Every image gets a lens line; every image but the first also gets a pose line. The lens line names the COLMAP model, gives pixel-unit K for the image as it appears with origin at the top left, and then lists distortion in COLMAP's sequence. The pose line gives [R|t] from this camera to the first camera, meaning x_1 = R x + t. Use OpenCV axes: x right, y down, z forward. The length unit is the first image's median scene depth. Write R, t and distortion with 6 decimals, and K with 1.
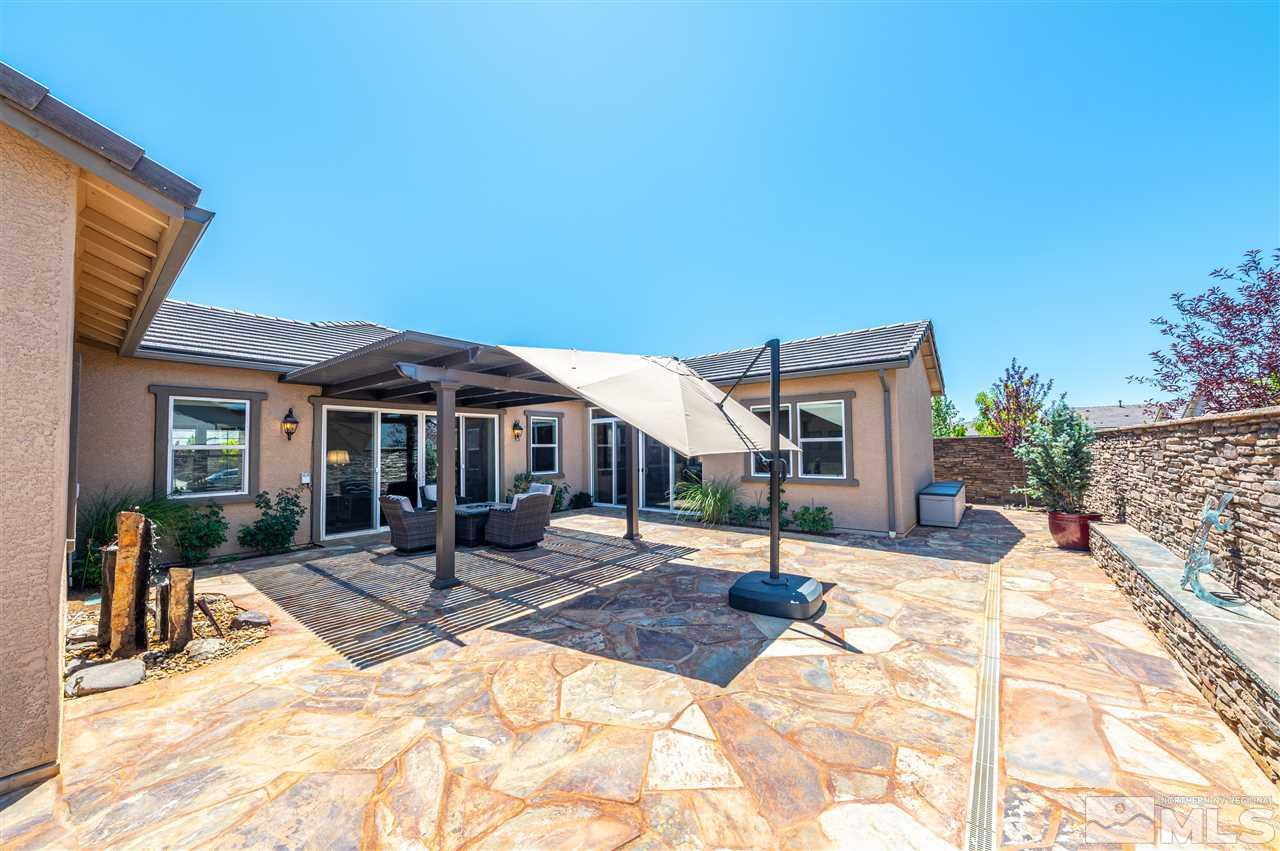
lens RADIAL K [[447.9, 0, 641.4], [0, 447.9, 431.6], [0, 0, 1]] dist [0.001194, -0.003187]
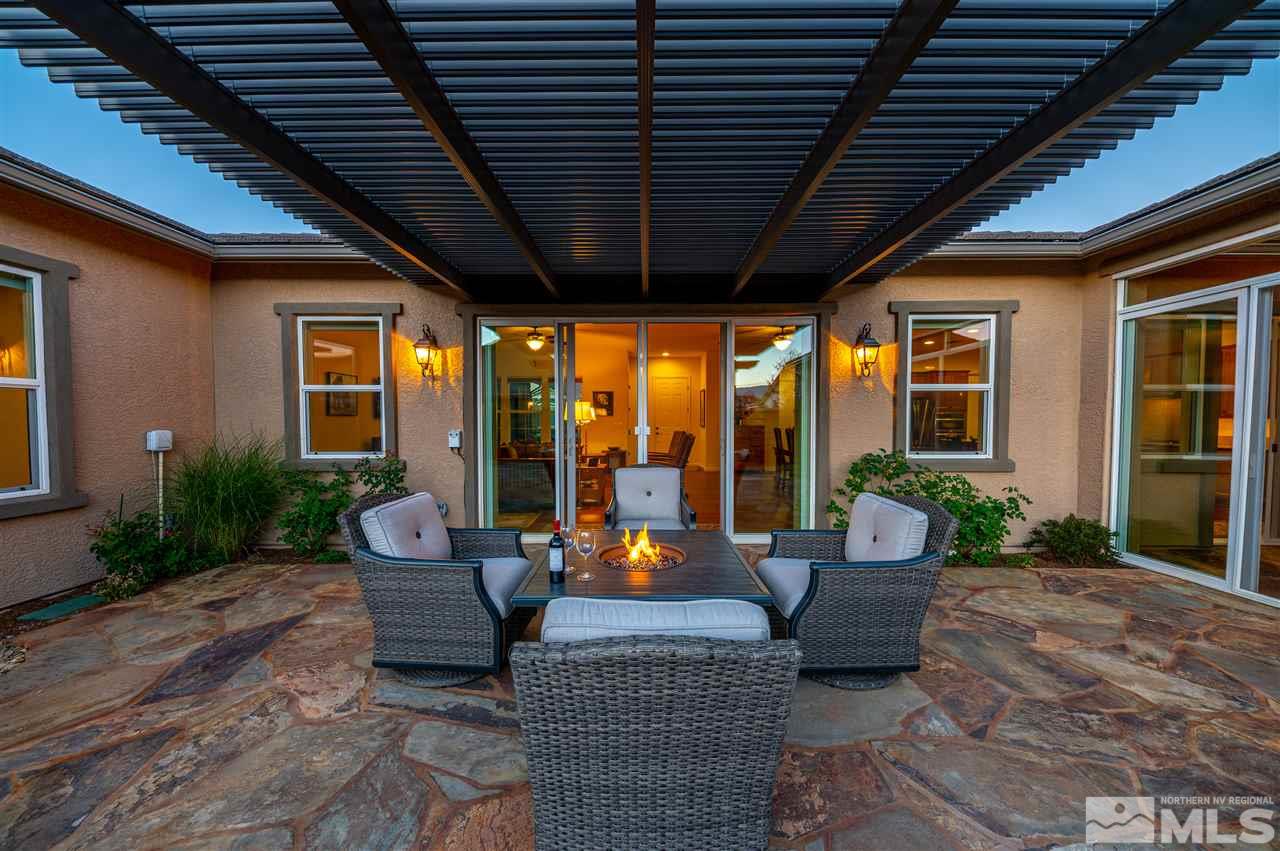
lens RADIAL K [[447.9, 0, 641.4], [0, 447.9, 431.6], [0, 0, 1]] dist [0.001194, -0.003187]
pose [[0.609910, 0.033094, -0.791780, -0.068922], [0.022465, 0.998004, 0.059019, 0.041518], [0.792153, -0.053784, 0.607949, 0.549740]]
